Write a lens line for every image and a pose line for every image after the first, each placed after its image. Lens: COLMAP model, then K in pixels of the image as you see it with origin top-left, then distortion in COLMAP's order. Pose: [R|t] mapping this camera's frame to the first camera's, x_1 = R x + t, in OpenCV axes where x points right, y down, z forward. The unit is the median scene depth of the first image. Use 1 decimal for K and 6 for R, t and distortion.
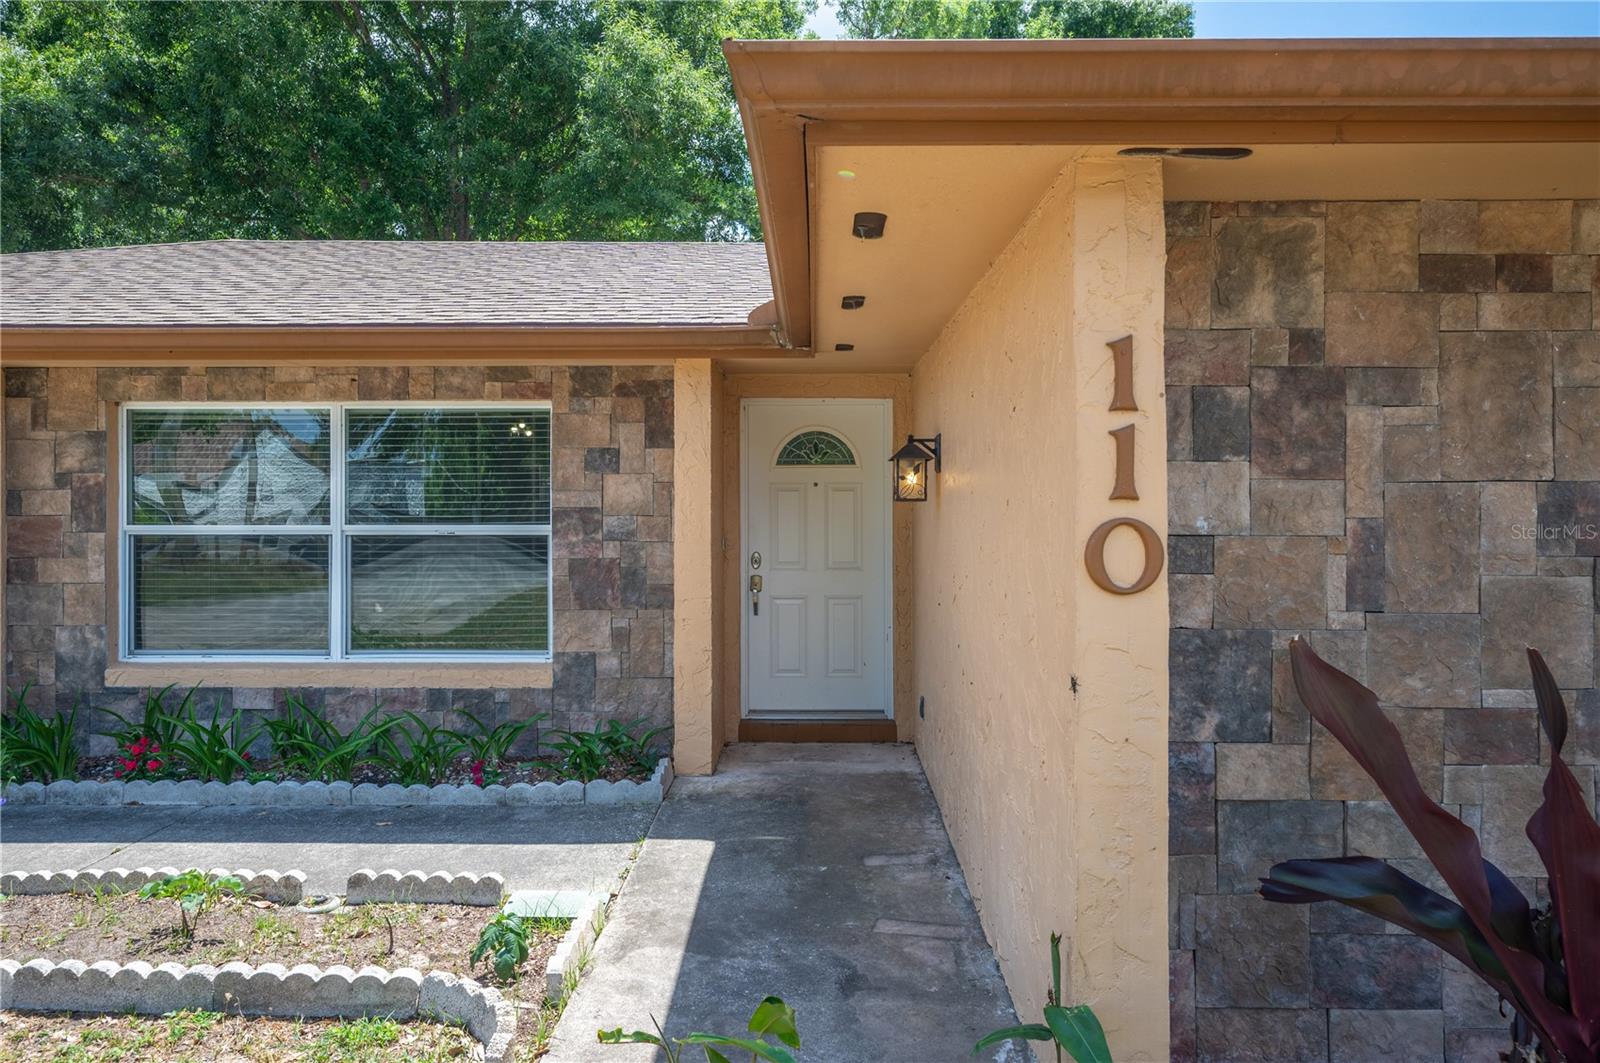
lens RADIAL K [[1025.8, 0, 801.3], [0, 1025.8, 500.5], [0, 0, 1]] dist [-0.004975, -0.000912]
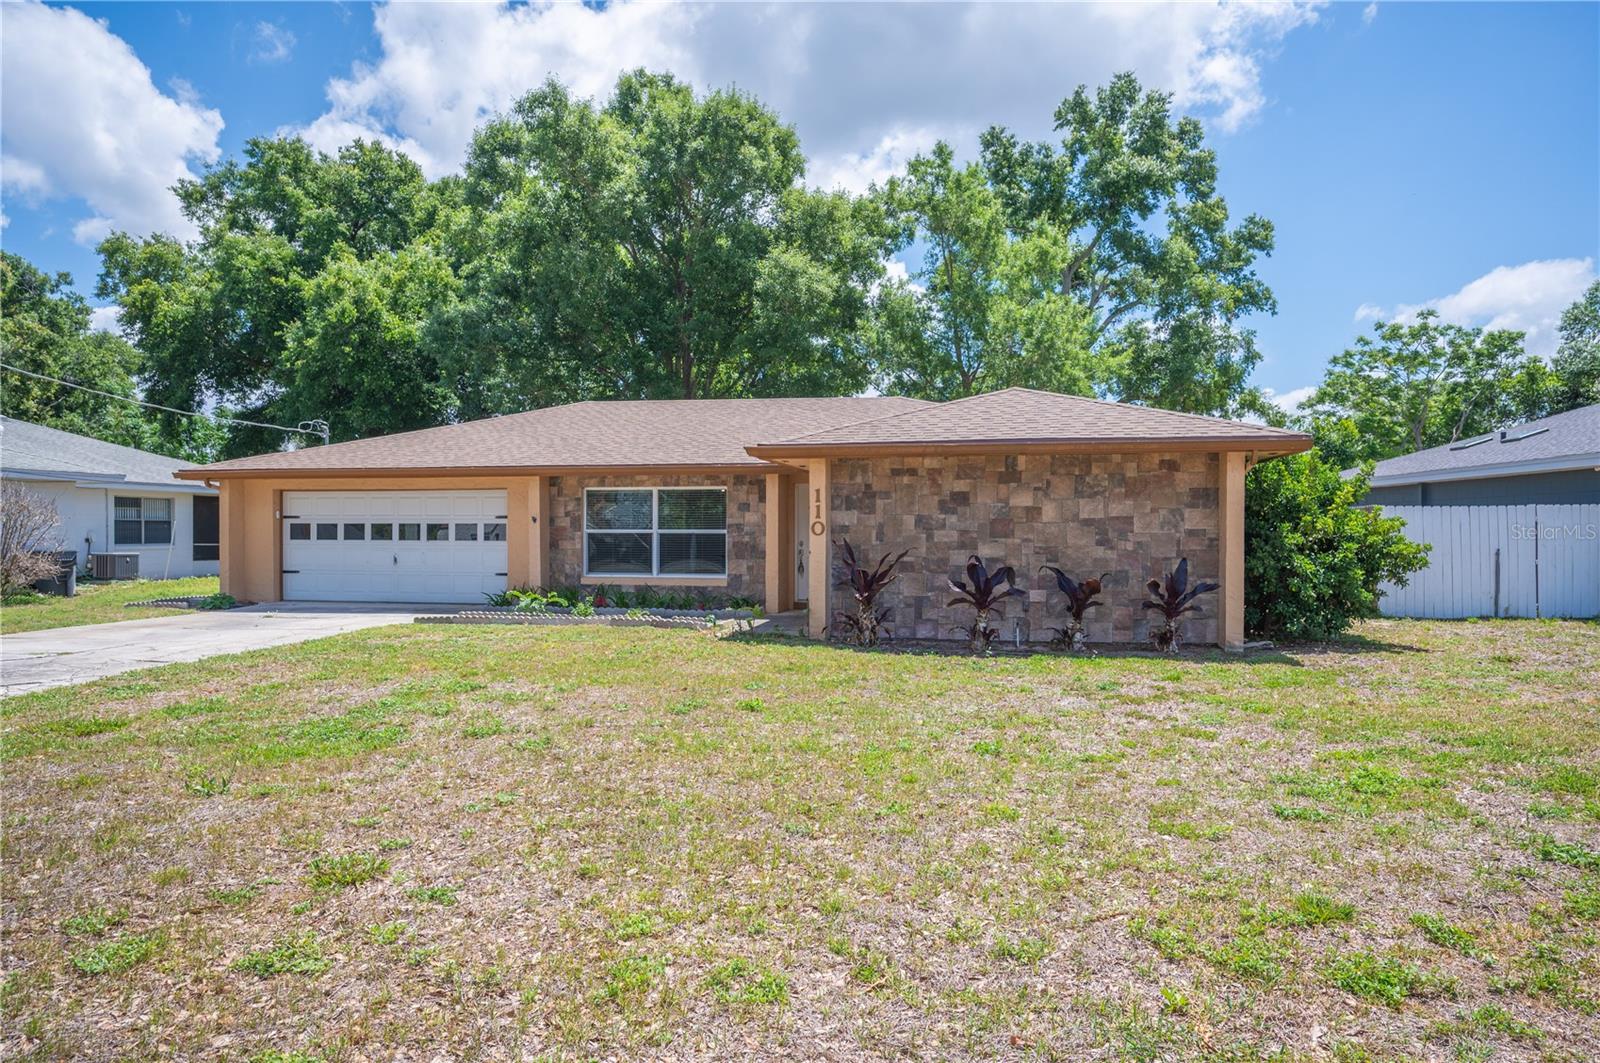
lens RADIAL K [[965.3, 0, 800.4], [0, 965.3, 529.9], [0, 0, 1]] dist [0.003022, 0.000216]
pose [[0.981613, 0.001795, -0.190874, 0.477080], [-0.001892, 0.999998, -0.000327, 0.025330], [0.190873, 0.000682, 0.981615, -1.623327]]
